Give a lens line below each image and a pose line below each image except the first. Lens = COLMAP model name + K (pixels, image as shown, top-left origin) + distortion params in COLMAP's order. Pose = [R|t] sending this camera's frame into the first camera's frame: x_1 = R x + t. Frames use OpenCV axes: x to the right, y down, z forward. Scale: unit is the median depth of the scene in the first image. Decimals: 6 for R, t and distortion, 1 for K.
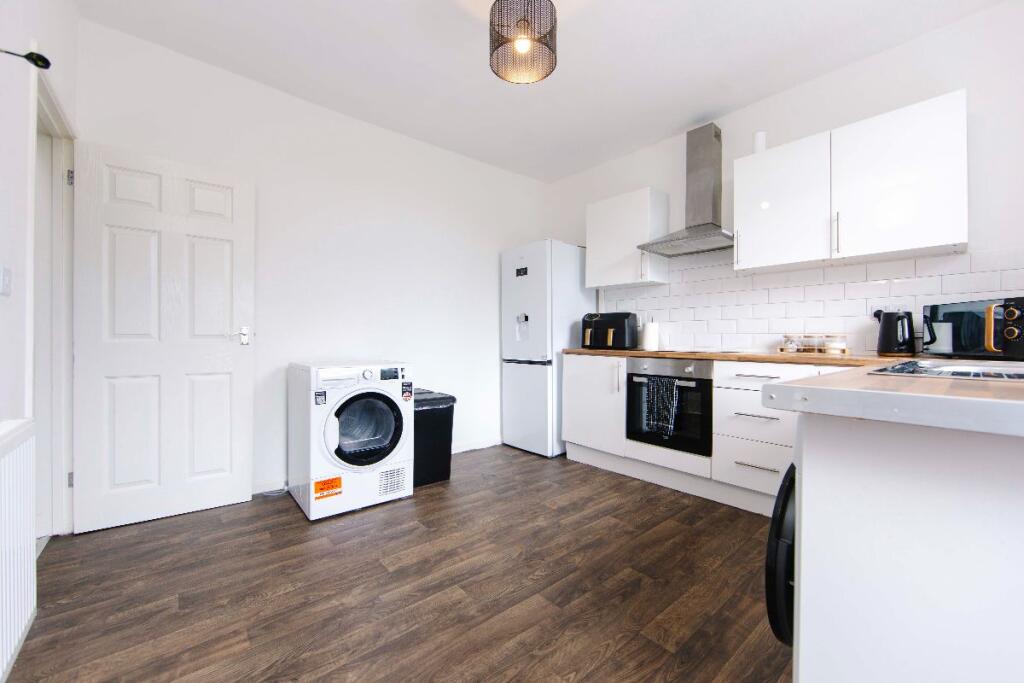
lens RADIAL K [[390.0, 0, 509.8], [0, 390.0, 338.1], [0, 0, 1]] dist [0.002047, 0.000229]
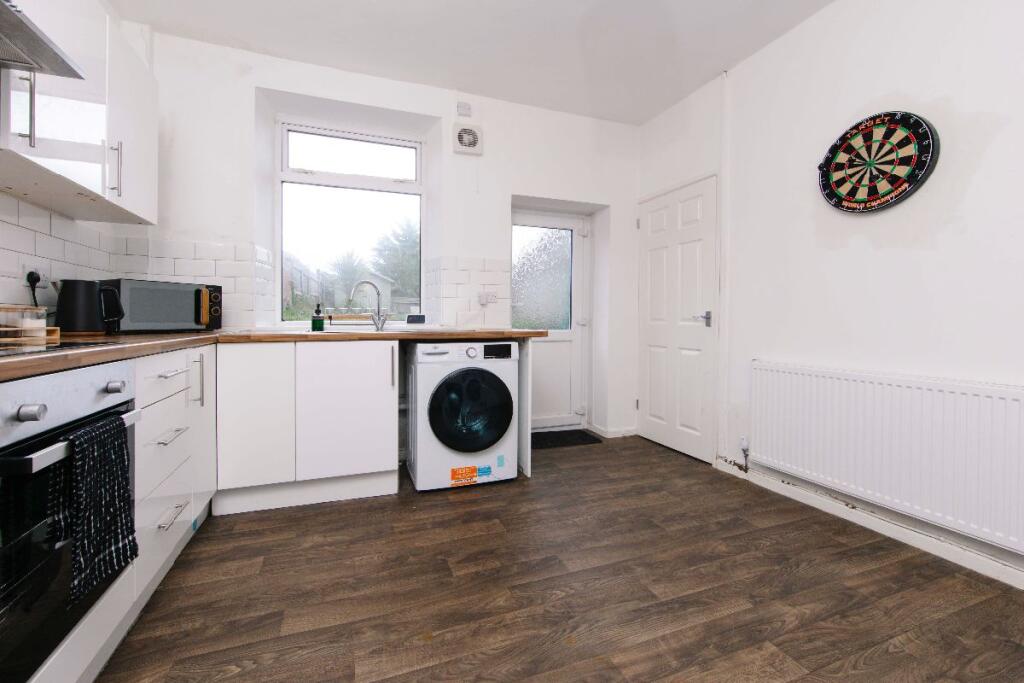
lens RADIAL K [[409.8, 0, 479.4], [0, 409.8, 327.5], [0, 0, 1]] dist [-0.004631, -0.000240]
pose [[-0.924087, -0.012519, 0.381976, -0.076977], [-0.006368, 0.999829, 0.017362, 0.011312], [-0.382128, 0.013611, -0.924009, 1.534552]]
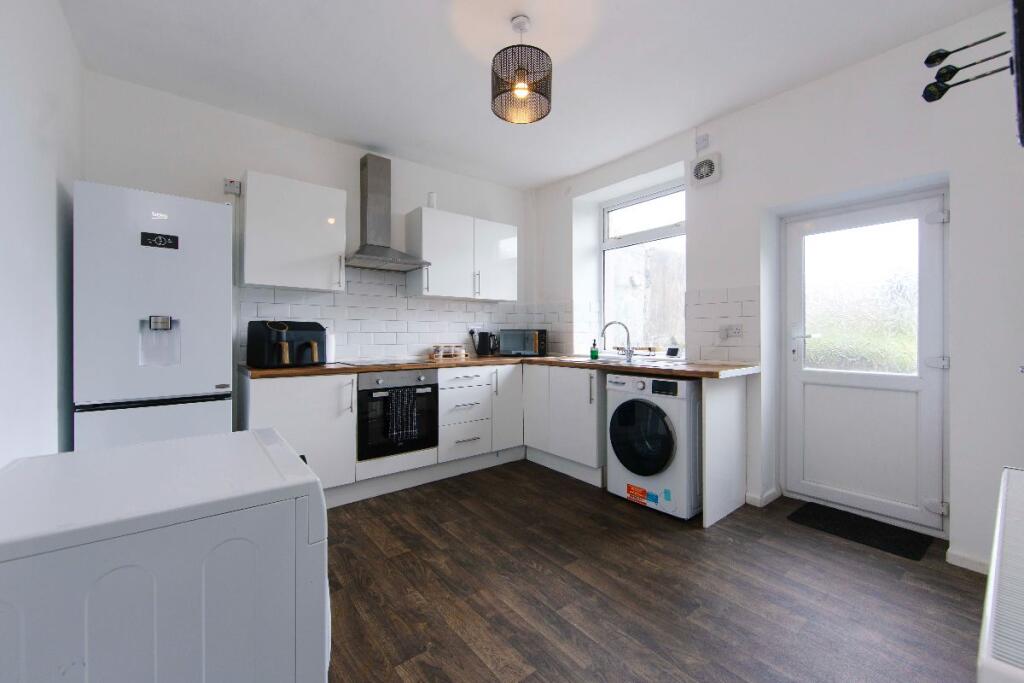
lens RADIAL K [[409.8, 0, 517.6], [0, 409.8, 334.8], [0, 0, 1]] dist [-0.004631, -0.000240]
pose [[0.043684, -0.004479, 0.999035, -0.917712], [0.002643, 0.999987, 0.004368, -0.064688], [-0.999042, 0.002449, 0.043696, 0.813368]]
